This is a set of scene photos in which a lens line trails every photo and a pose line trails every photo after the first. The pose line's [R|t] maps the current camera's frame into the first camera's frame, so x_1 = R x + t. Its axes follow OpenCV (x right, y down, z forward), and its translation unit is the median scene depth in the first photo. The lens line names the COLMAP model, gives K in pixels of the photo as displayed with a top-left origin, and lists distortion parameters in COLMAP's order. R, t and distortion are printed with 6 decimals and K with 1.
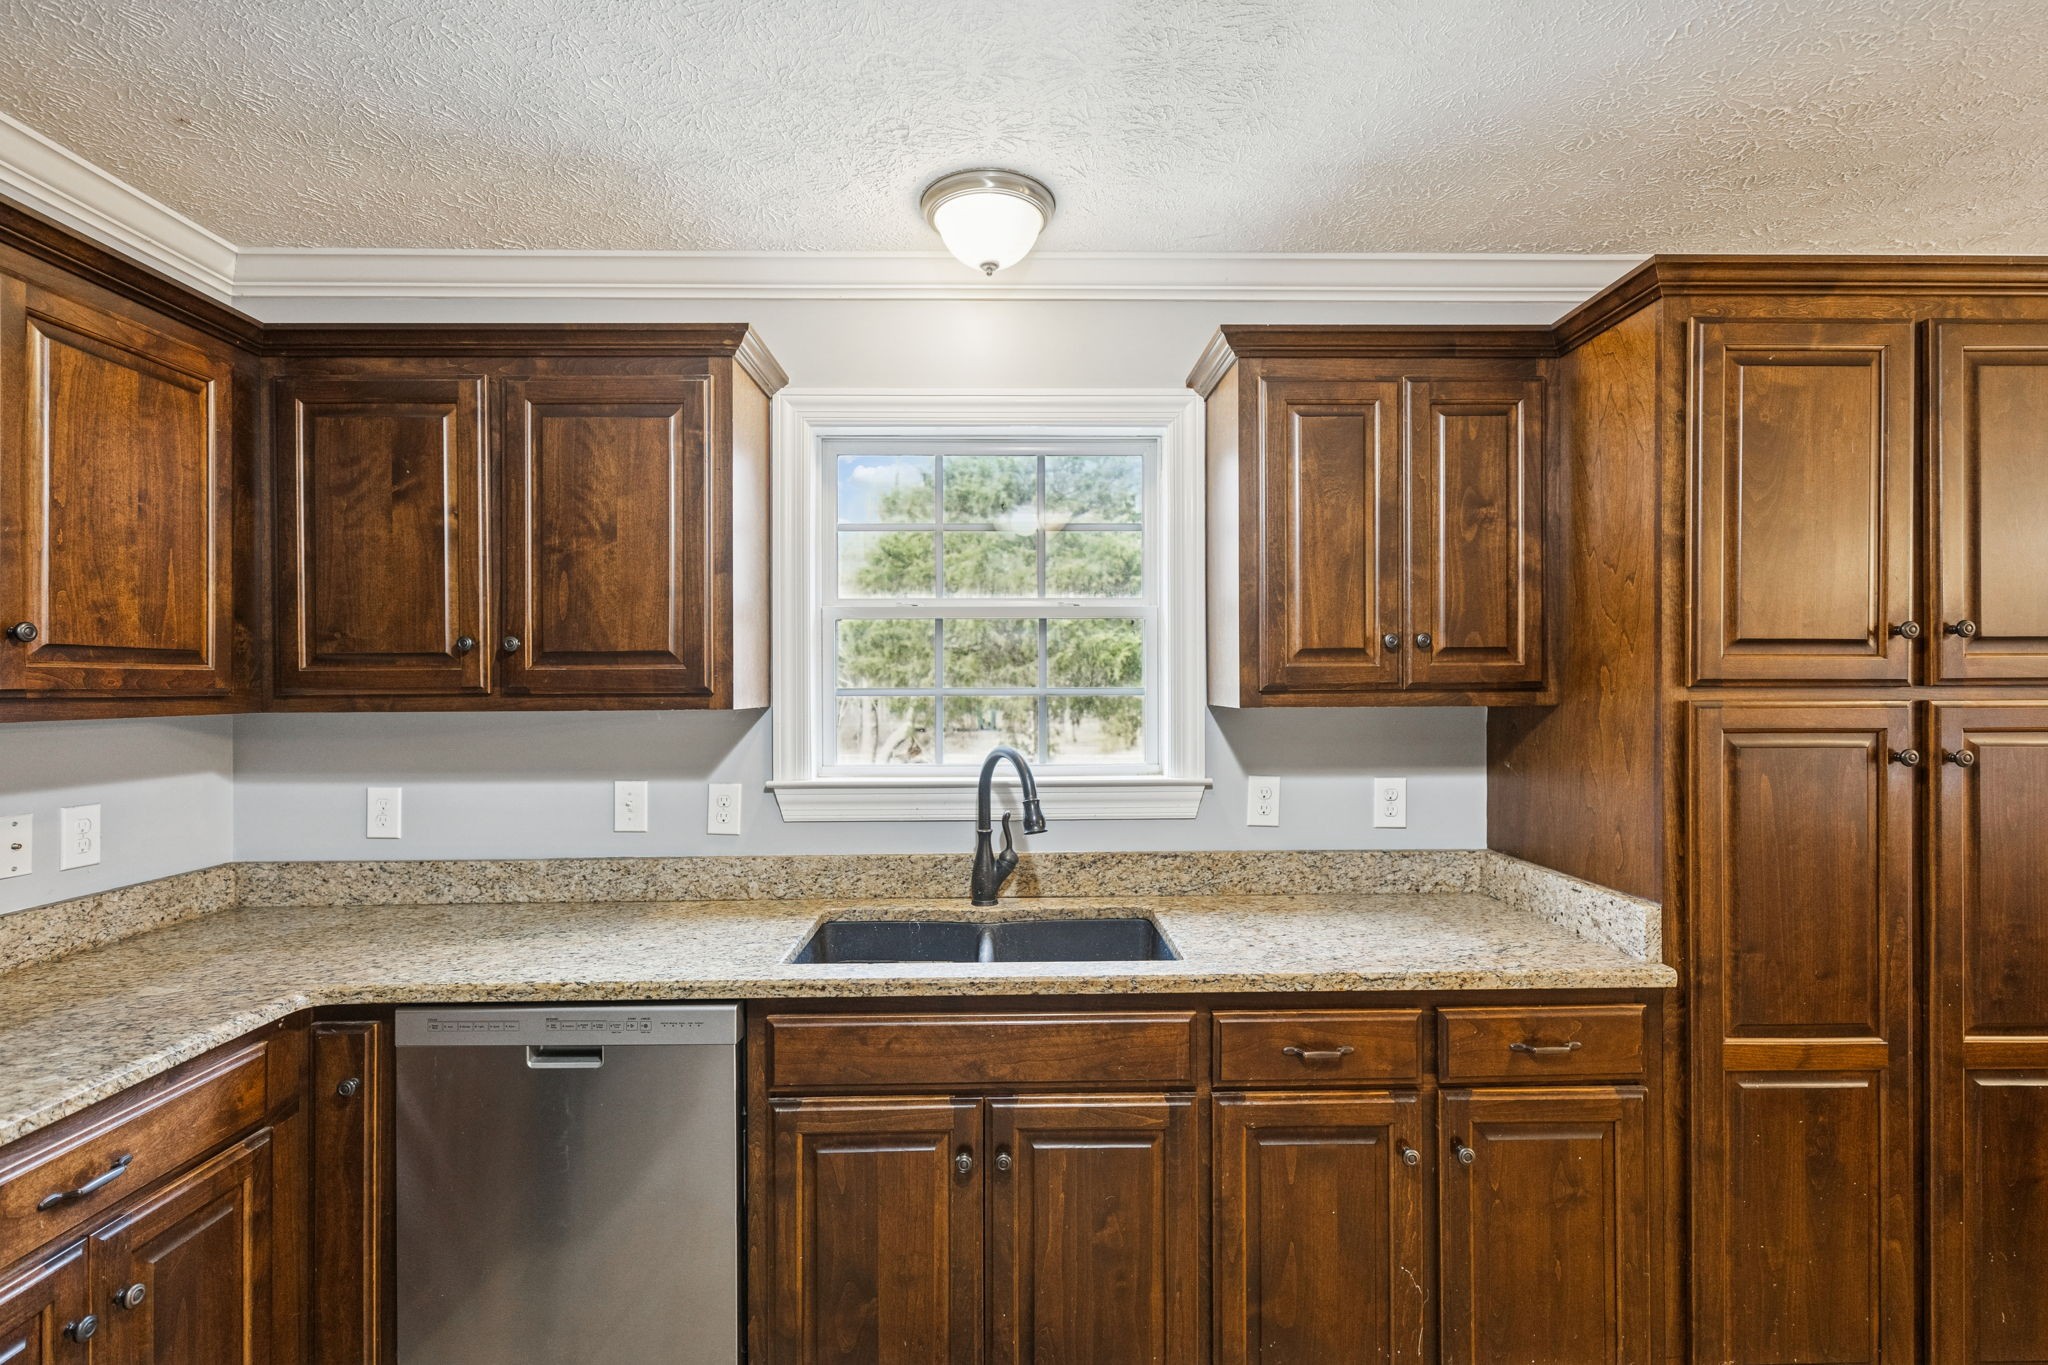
lens RADIAL K [[938.8, 0, 1024.0], [0, 938.8, 682.5], [0, 0, 1]] dist [0.002995, 0.000326]
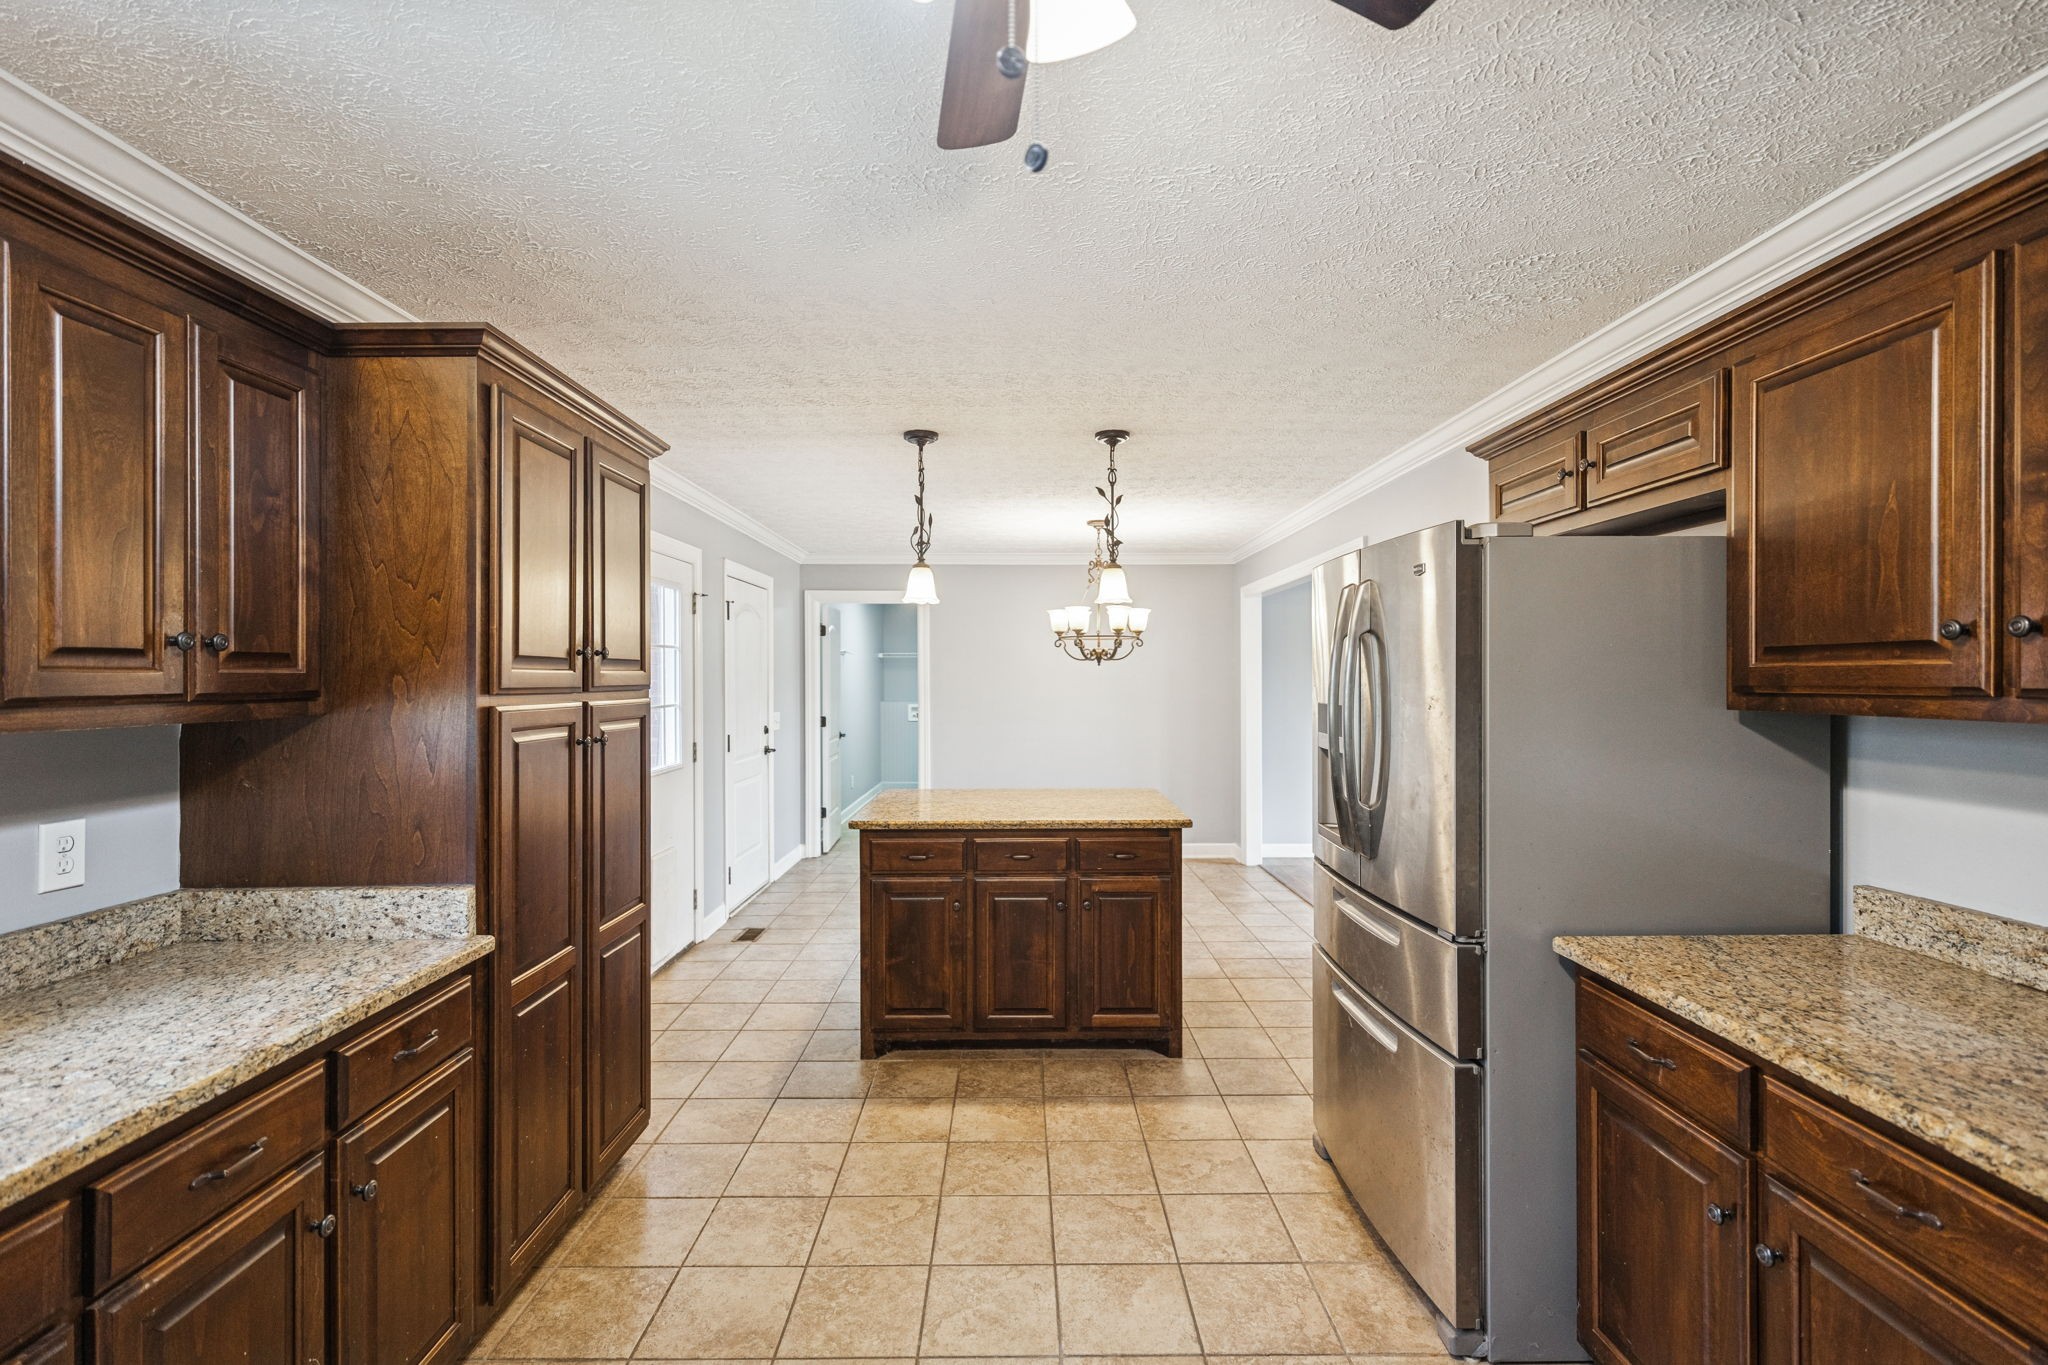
lens RADIAL K [[938.8, 0, 1024.0], [0, 938.8, 682.5], [0, 0, 1]] dist [0.002995, 0.000326]
pose [[0.005921, -0.002463, 0.999979, -0.426404], [-0.000983, 0.999996, 0.002469, -0.012940], [-0.999982, -0.000998, 0.005919, 0.294629]]
